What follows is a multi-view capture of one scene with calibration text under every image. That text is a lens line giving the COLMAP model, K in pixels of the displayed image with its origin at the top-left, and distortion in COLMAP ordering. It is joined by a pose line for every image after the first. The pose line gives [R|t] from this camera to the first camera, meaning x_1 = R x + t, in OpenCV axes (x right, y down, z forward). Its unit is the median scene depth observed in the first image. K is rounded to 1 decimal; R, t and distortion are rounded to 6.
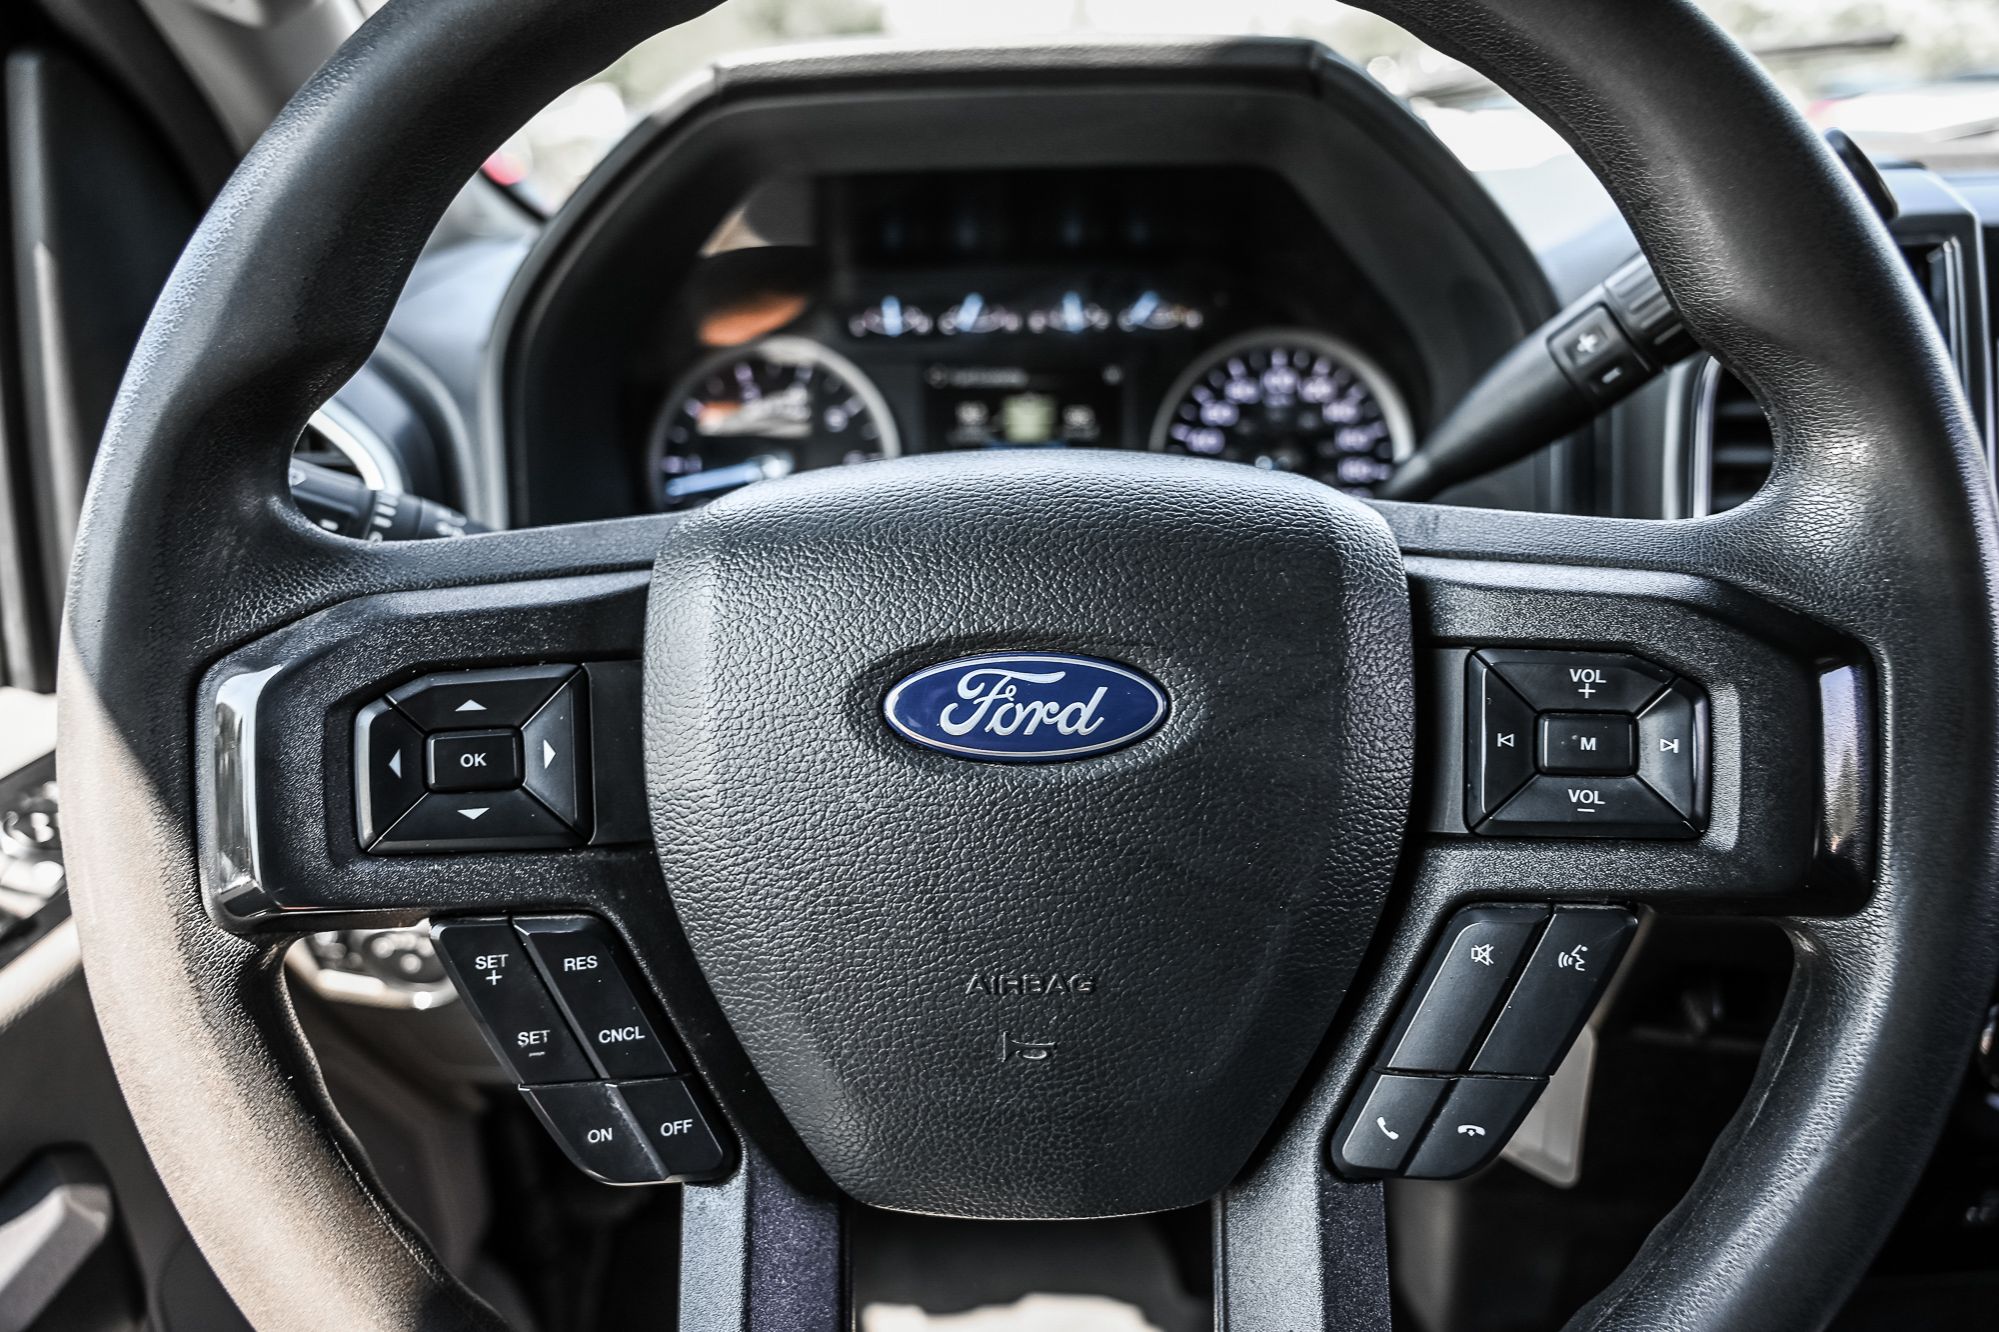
lens RADIAL K [[1314.4, 0, 999.5], [0, 1314.4, 666.0], [0, 0, 1]] dist [-0.002078, -0.002697]
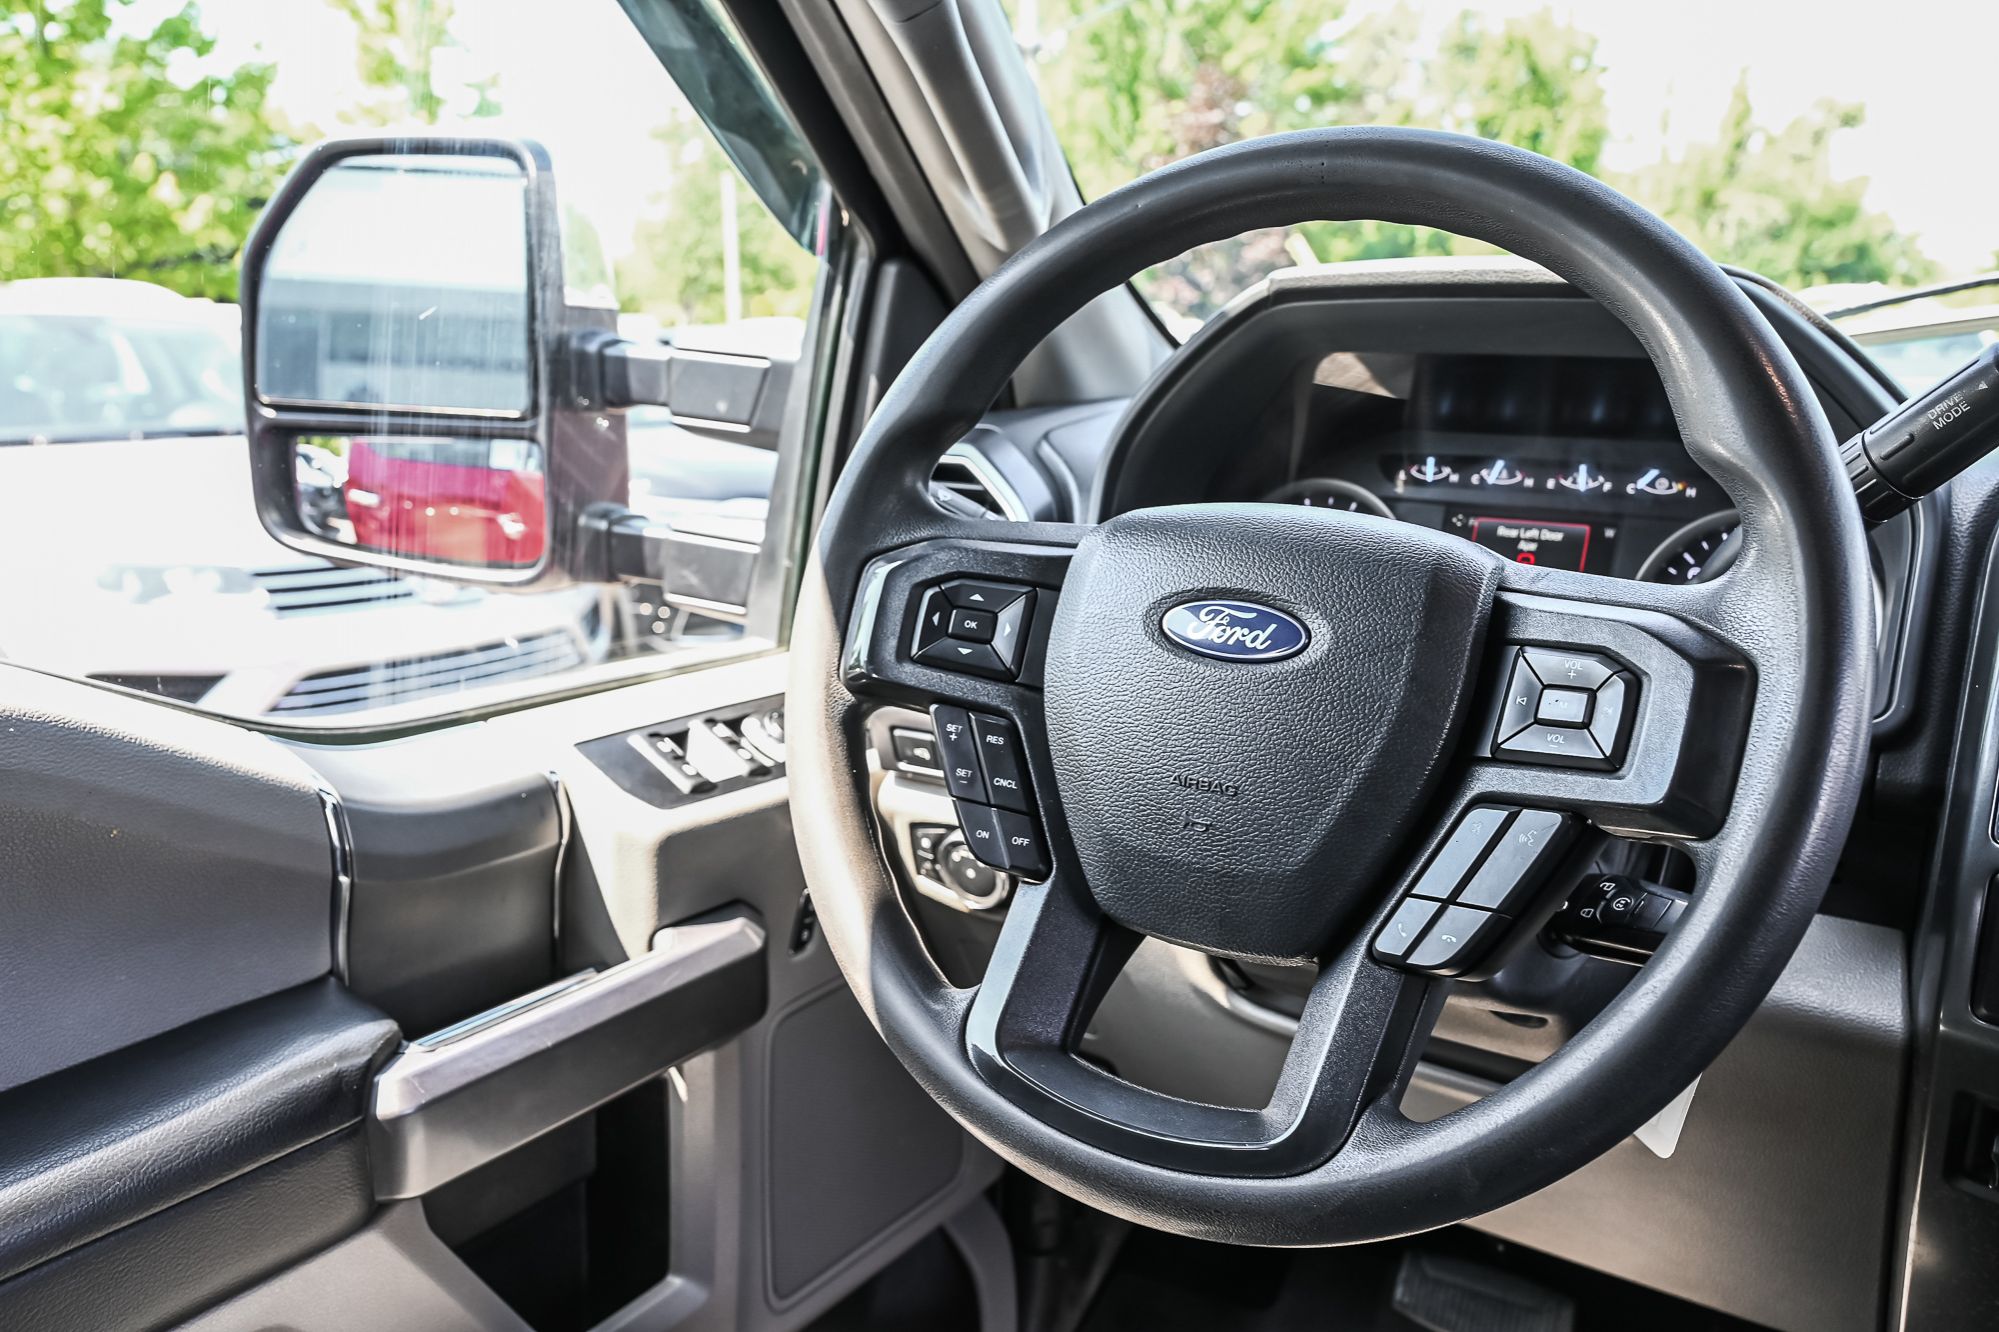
lens RADIAL K [[1578.9, 0, 1002.1], [0, 1578.9, 671.5], [0, 0, 1]] dist [0.012525, 0.001362]
pose [[0.845023, 0.148932, -0.513572, 0.831264], [-0.232166, 0.967369, -0.101473, 0.361278], [0.481700, 0.204981, 0.852026, -0.927074]]
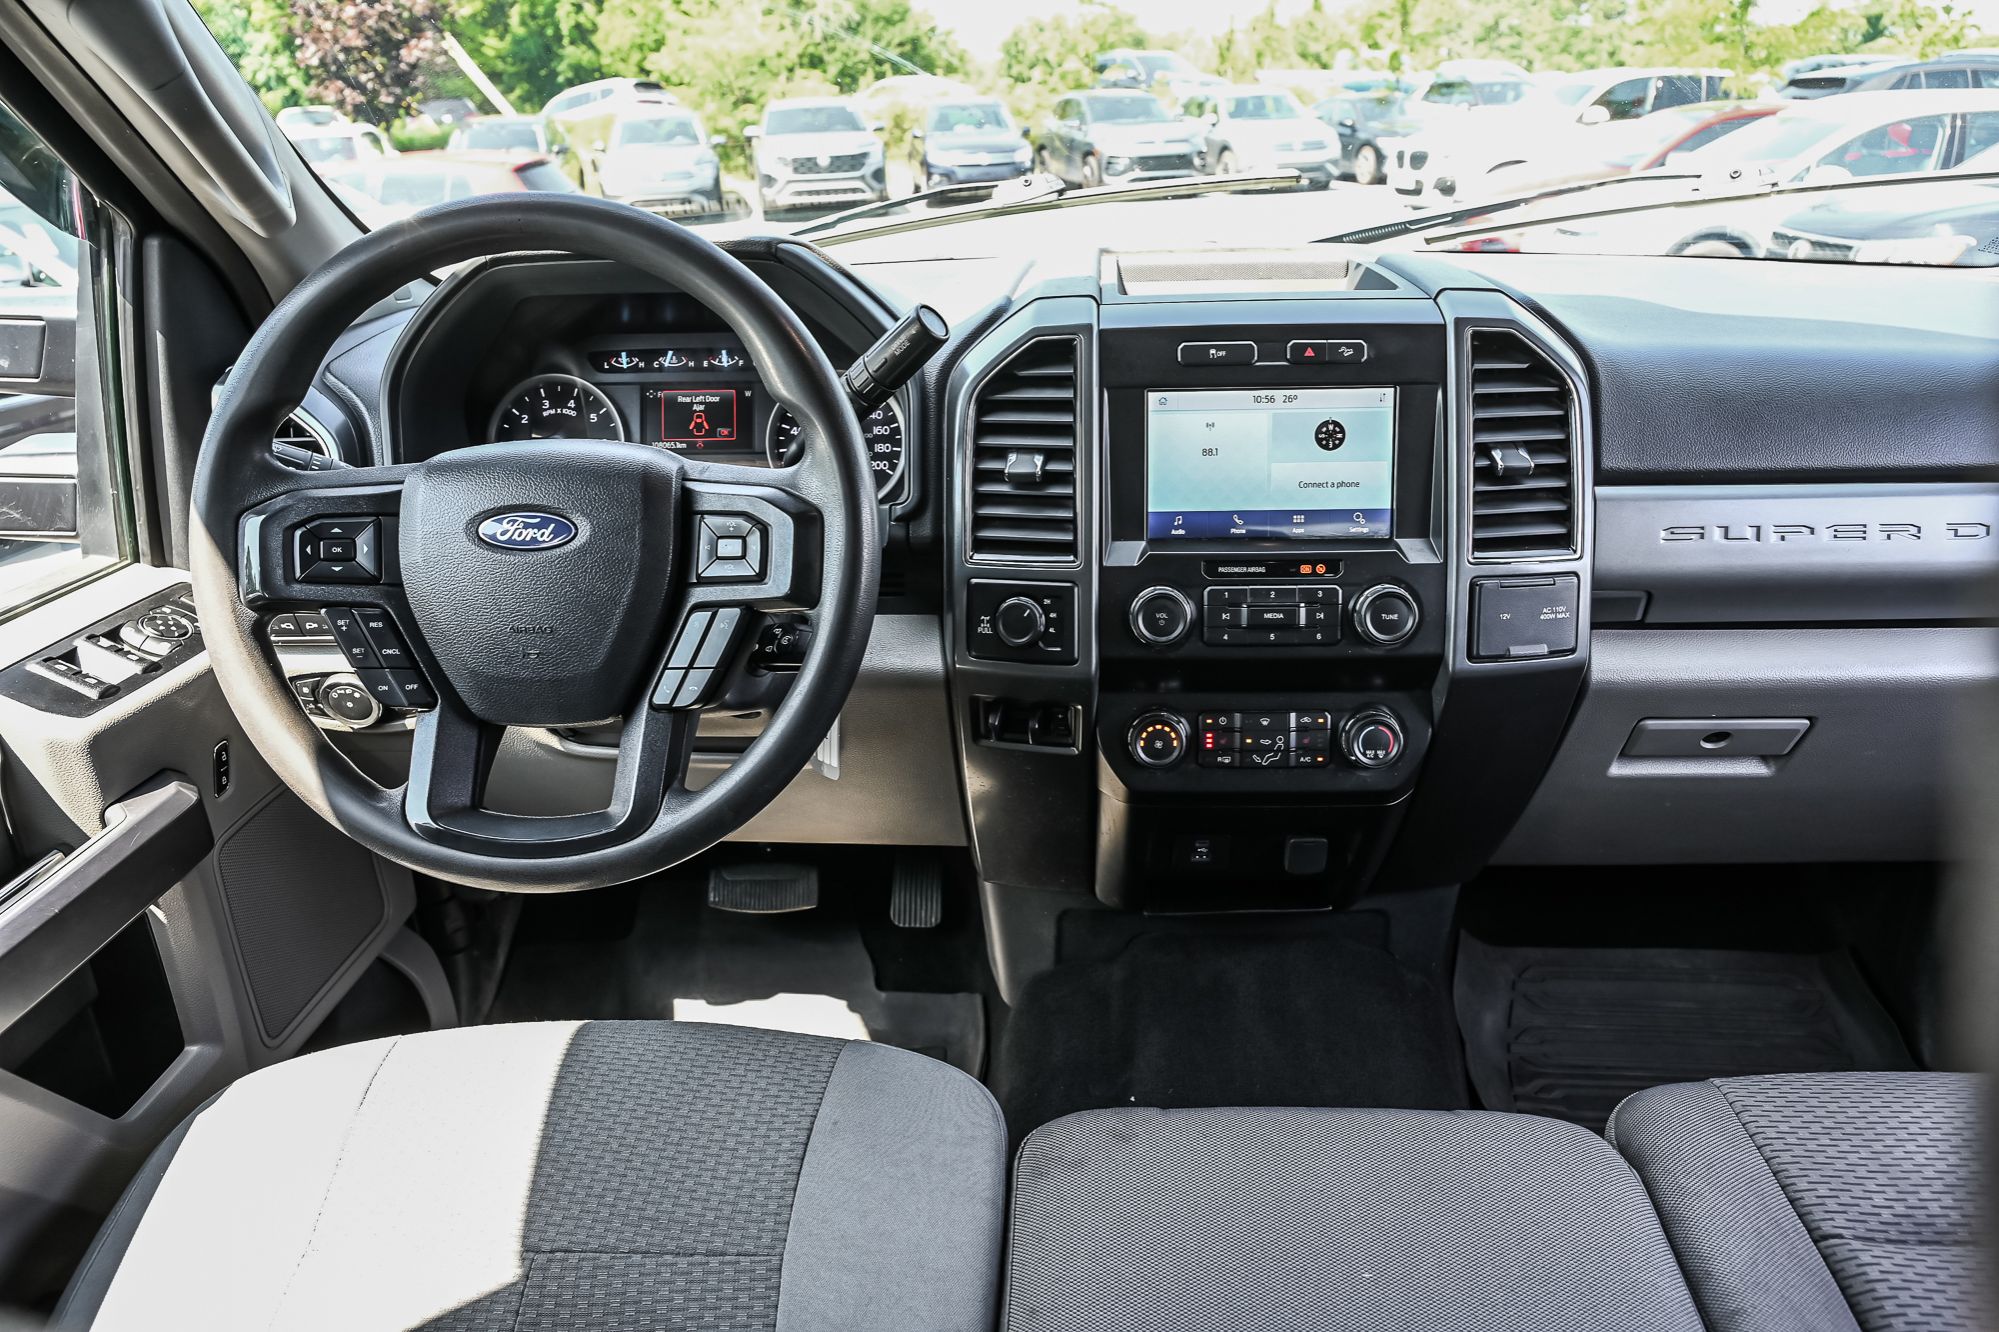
lens RADIAL K [[1314.4, 0, 999.5], [0, 1314.4, 666.0], [0, 0, 1]] dist [-0.002078, -0.002697]
pose [[0.999703, 0.013613, -0.020221, 1.062188], [-0.013295, 0.999788, 0.015743, 0.255468], [0.020431, -0.015470, 0.999672, -1.756529]]
